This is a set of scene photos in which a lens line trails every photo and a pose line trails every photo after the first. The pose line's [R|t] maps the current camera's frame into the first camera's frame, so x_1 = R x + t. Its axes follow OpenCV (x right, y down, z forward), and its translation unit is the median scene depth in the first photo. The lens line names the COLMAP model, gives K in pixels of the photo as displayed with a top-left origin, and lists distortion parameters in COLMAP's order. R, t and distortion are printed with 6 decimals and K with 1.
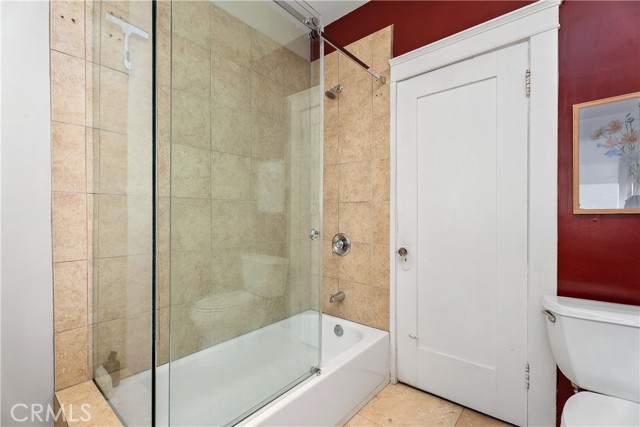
lens RADIAL K [[286.6, 0, 320.0], [0, 286.6, 213.5], [0, 0, 1]] dist [0.000822, 0.000288]
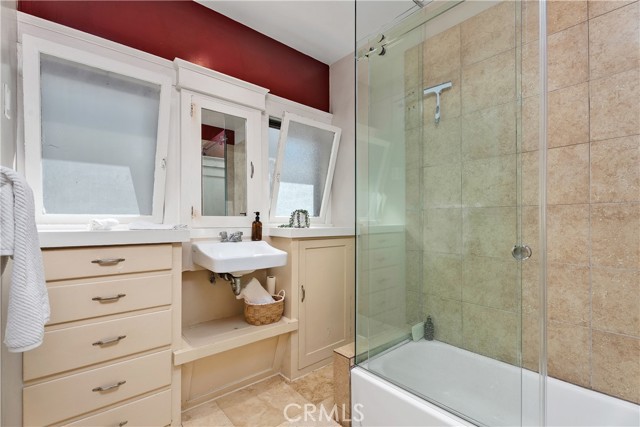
lens RADIAL K [[286.6, 0, 320.0], [0, 286.6, 213.5], [0, 0, 1]] dist [0.000822, 0.000288]
pose [[-0.155982, -0.021015, -0.987536, 0.643103], [0.007820, 0.999716, -0.022509, -0.011149], [0.987729, -0.011233, -0.155774, 0.525124]]
